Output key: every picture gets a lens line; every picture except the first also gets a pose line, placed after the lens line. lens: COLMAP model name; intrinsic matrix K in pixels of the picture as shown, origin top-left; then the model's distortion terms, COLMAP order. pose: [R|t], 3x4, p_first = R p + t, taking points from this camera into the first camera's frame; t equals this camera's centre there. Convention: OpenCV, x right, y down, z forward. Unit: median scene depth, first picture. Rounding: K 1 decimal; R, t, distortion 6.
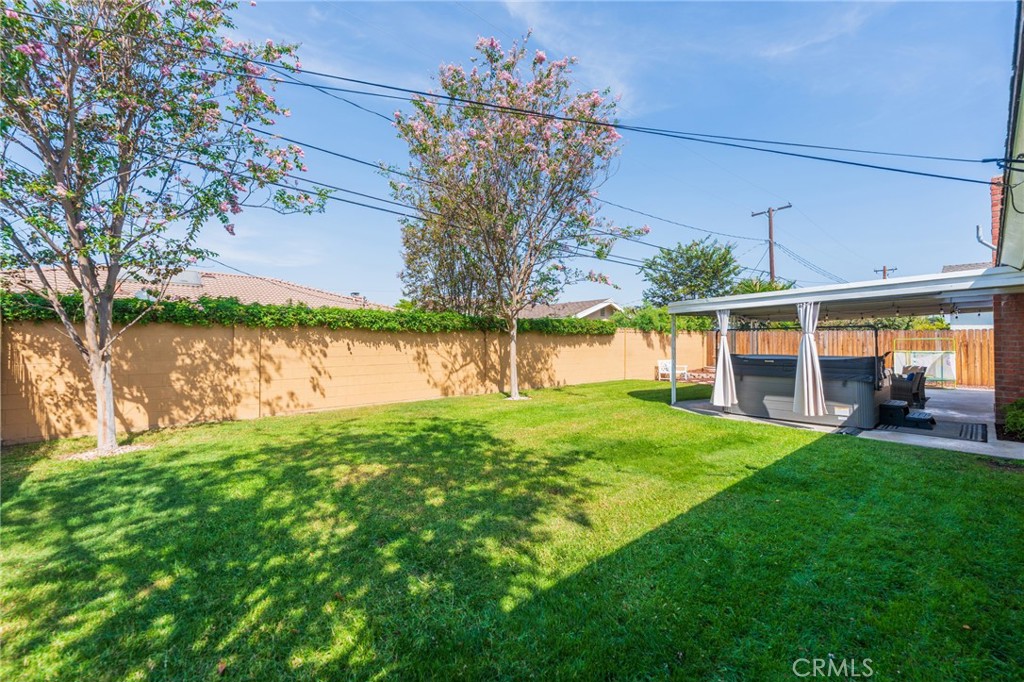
lens RADIAL K [[413.2, 0, 504.8], [0, 413.2, 339.4], [0, 0, 1]] dist [0.026280, 0.000037]
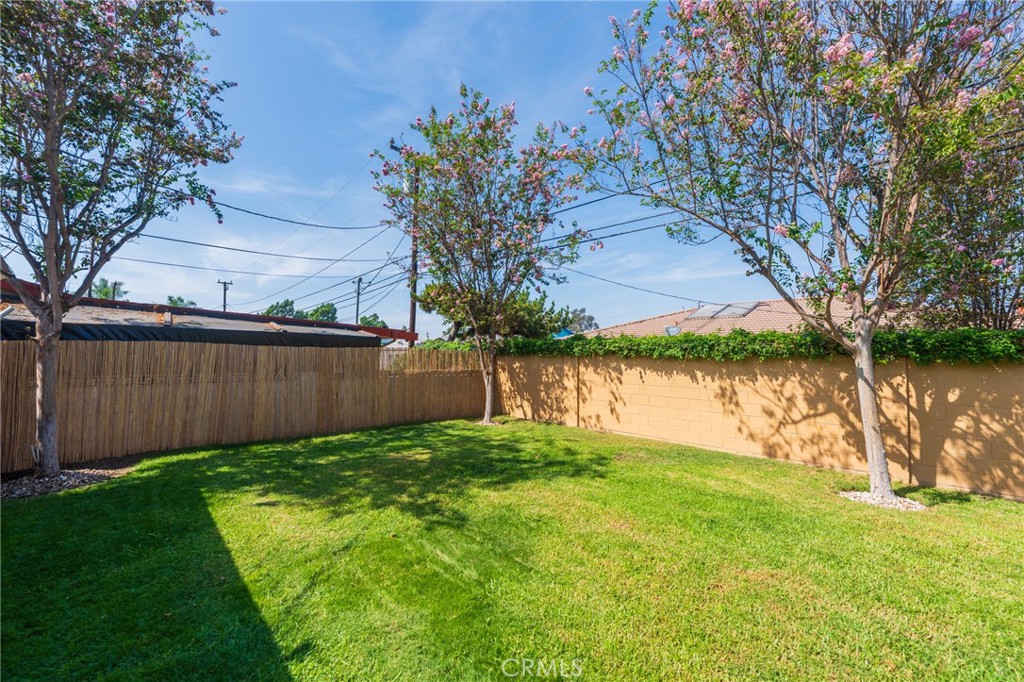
lens RADIAL K [[414.2, 0, 510.9], [0, 414.2, 356.1], [0, 0, 1]] dist [0.002666, 0.000017]
pose [[0.049521, -0.006721, -0.998750, 0.593997], [-0.016594, 0.999834, -0.007551, -0.015496], [0.998635, 0.016947, 0.049401, 0.656745]]
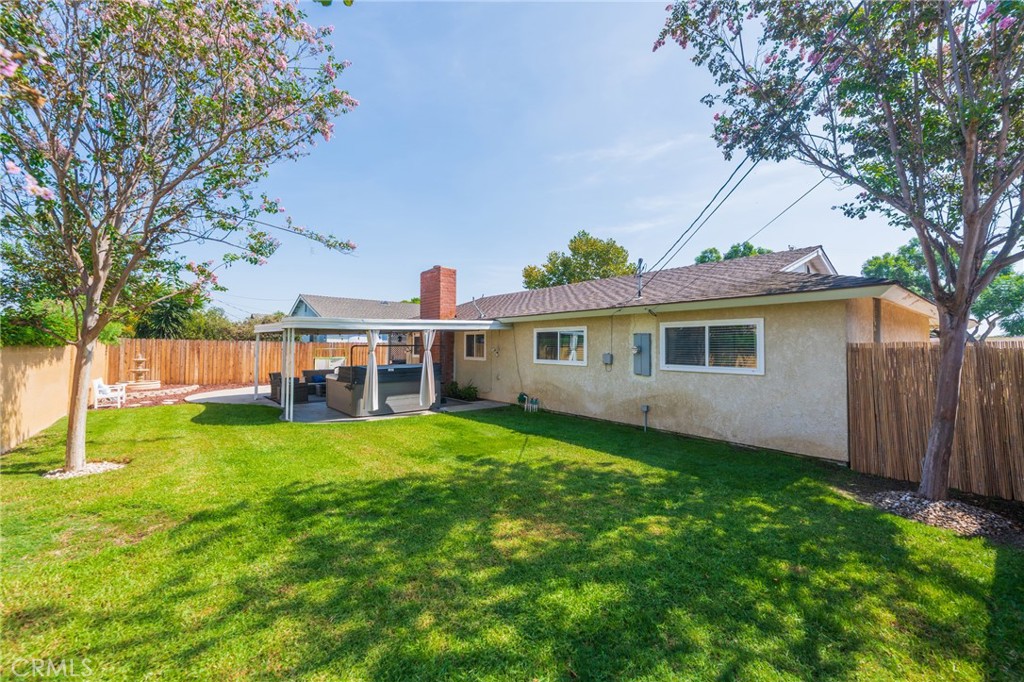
lens RADIAL K [[429.8, 0, 510.3], [0, 429.8, 309.9], [0, 0, 1]] dist [-0.000083, -0.000185]
pose [[0.026998, 0.080279, 0.996407, -0.656962], [-0.006236, 0.996764, -0.080139, -0.028325], [-0.999616, -0.004050, 0.027411, 0.525297]]
